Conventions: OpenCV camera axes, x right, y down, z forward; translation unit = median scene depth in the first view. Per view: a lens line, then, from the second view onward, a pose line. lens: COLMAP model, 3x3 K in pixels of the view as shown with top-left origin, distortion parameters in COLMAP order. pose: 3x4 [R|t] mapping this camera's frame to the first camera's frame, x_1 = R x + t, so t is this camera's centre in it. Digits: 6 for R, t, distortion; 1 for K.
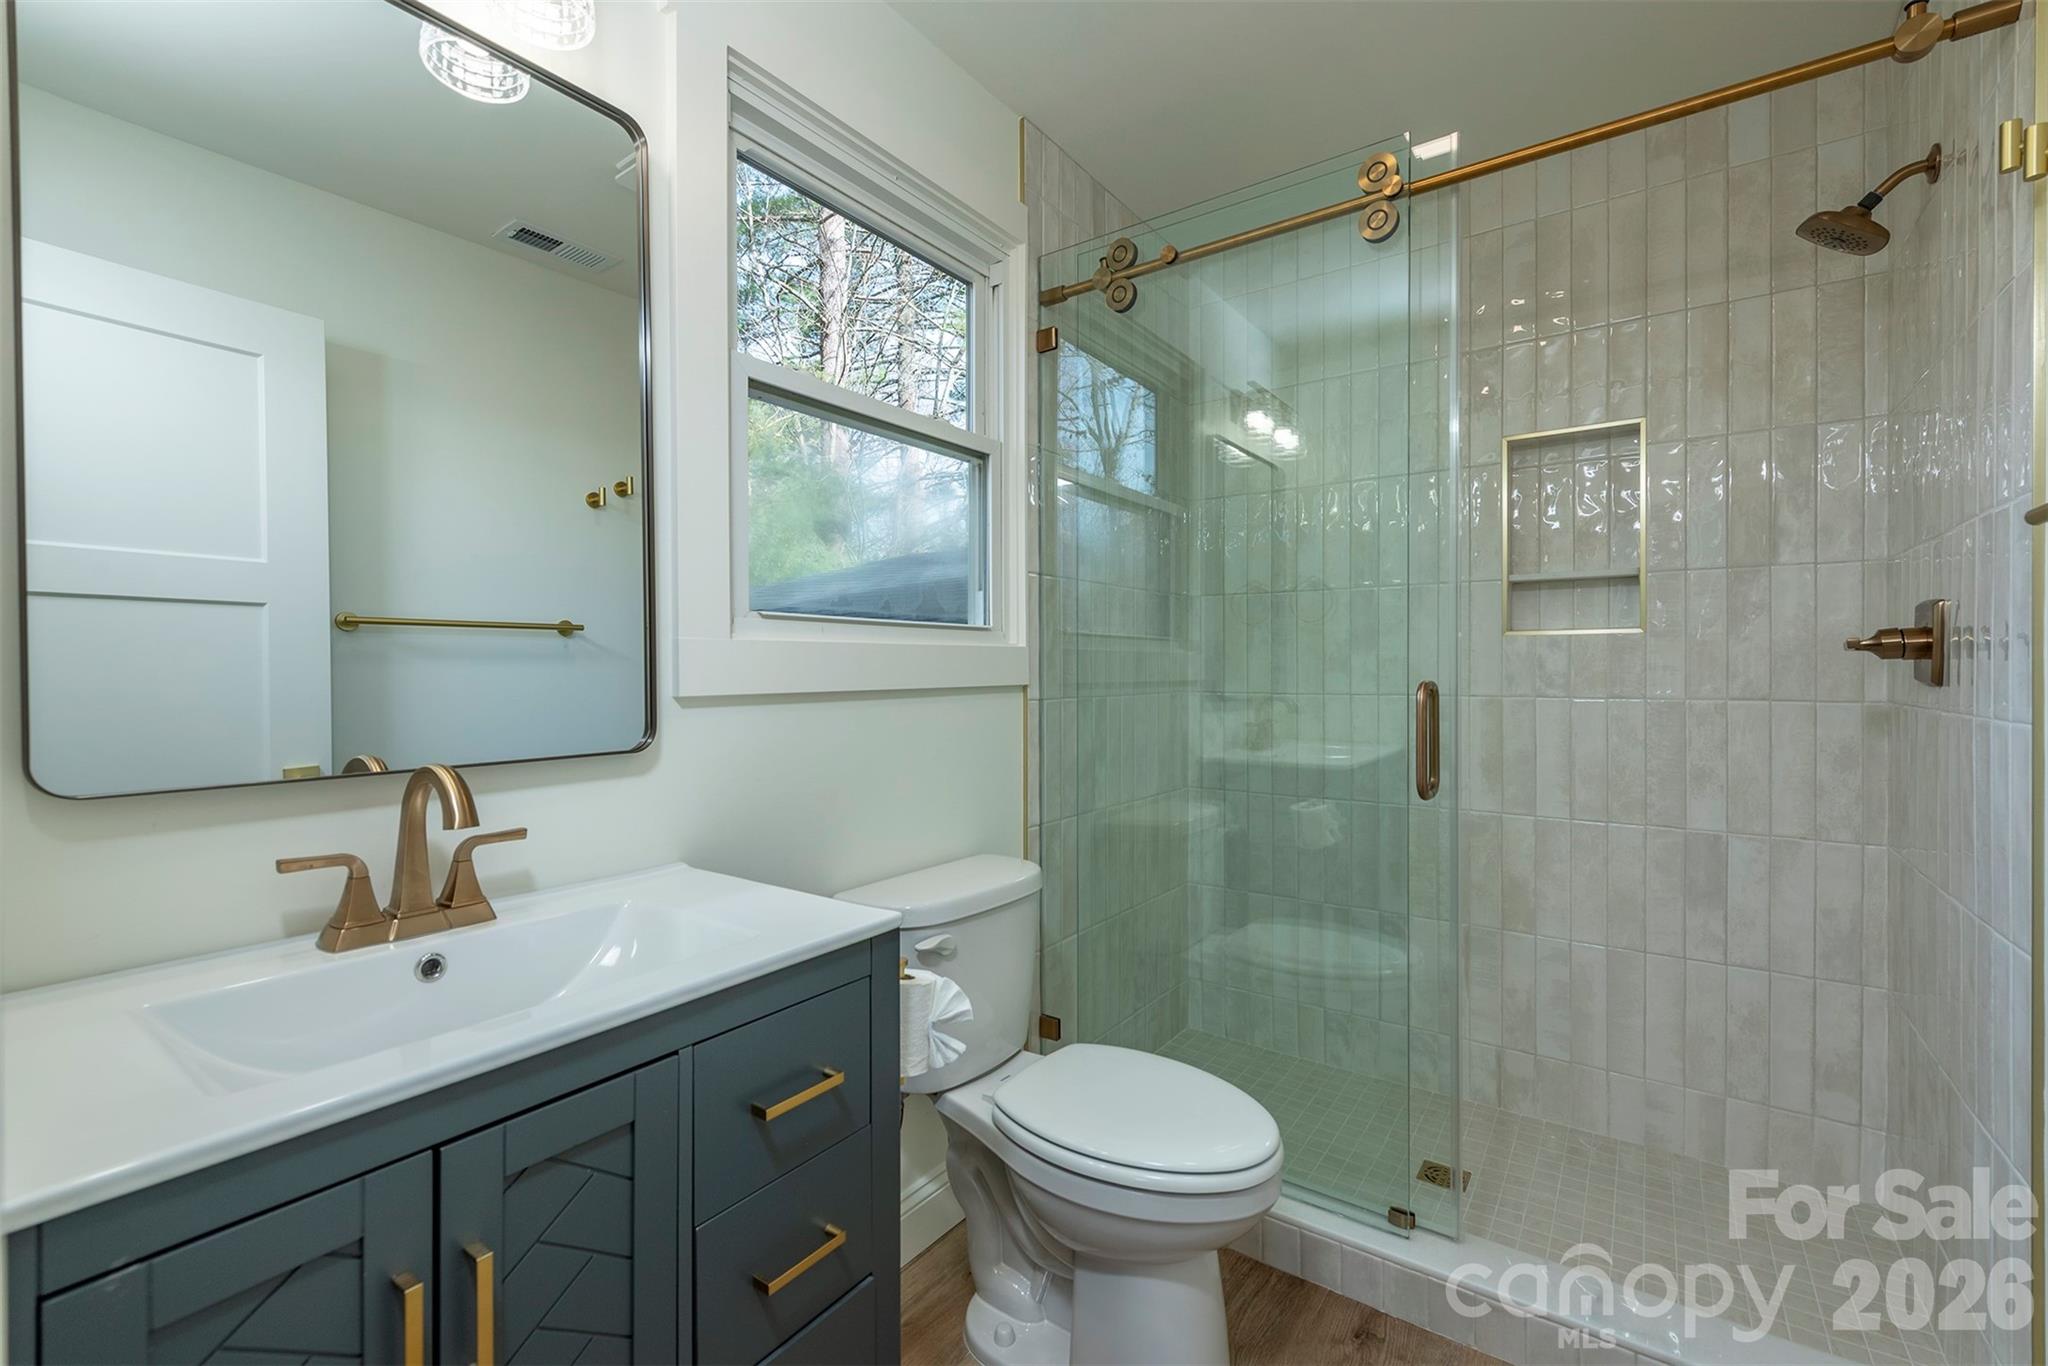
lens RADIAL K [[915.5, 0, 1001.0], [0, 915.5, 682.4], [0, 0, 1]] dist [0.003896, -0.001014]
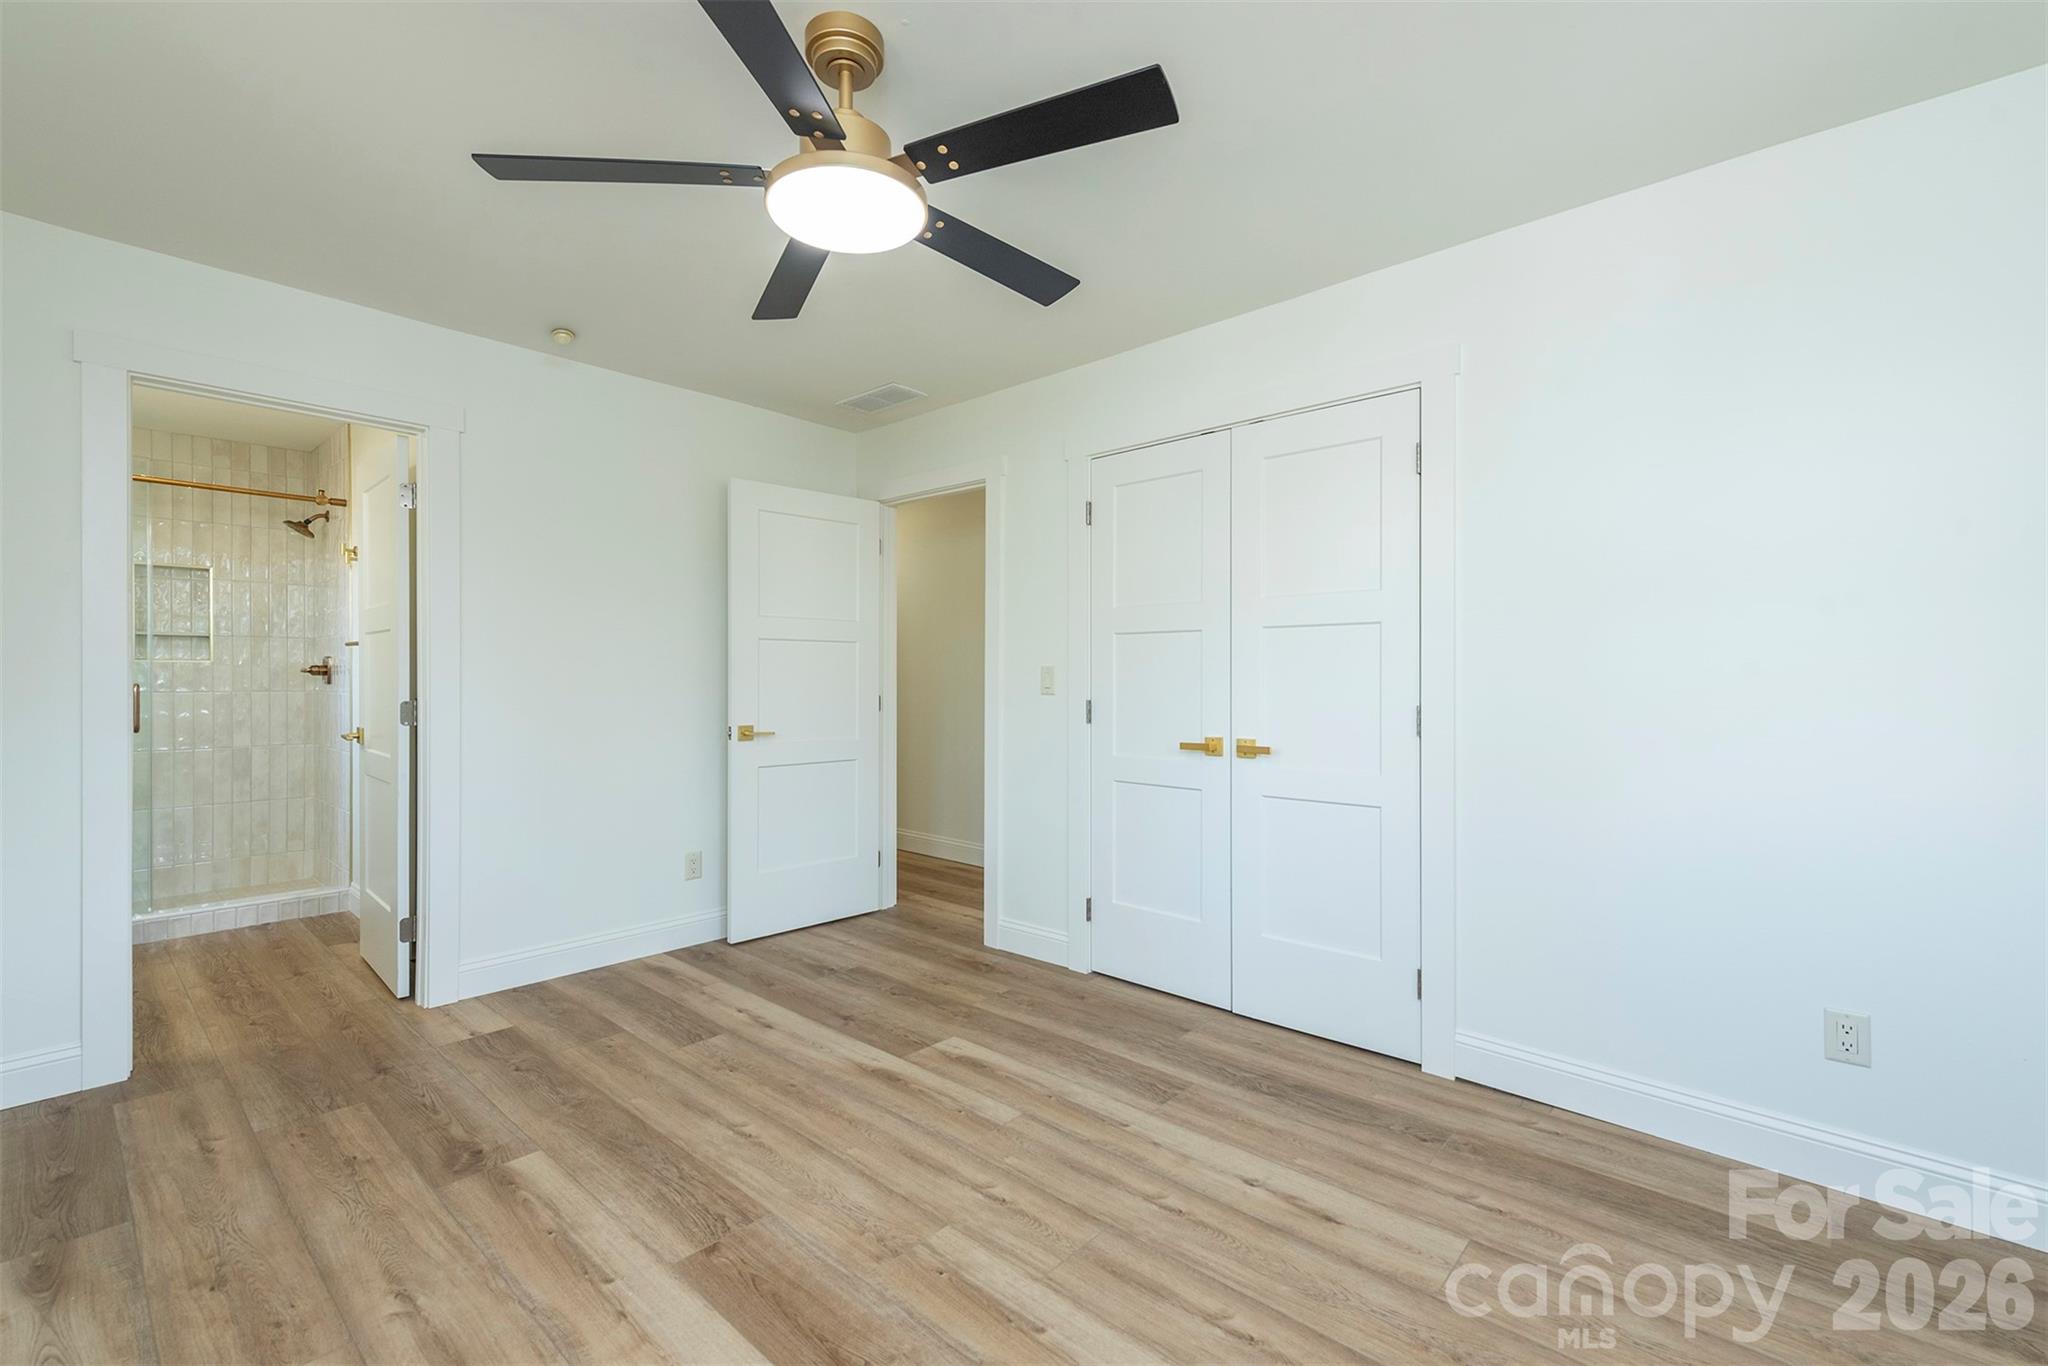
lens RADIAL K [[837.5, 0, 1024.0], [0, 837.5, 683.0], [0, 0, 1]] dist [-0.005215, -0.000407]
pose [[0.091815, 0.008182, 0.995742, -1.264919], [0.011722, 0.999888, -0.009297, 0.042836], [-0.995707, 0.012526, 0.091709, -1.285996]]
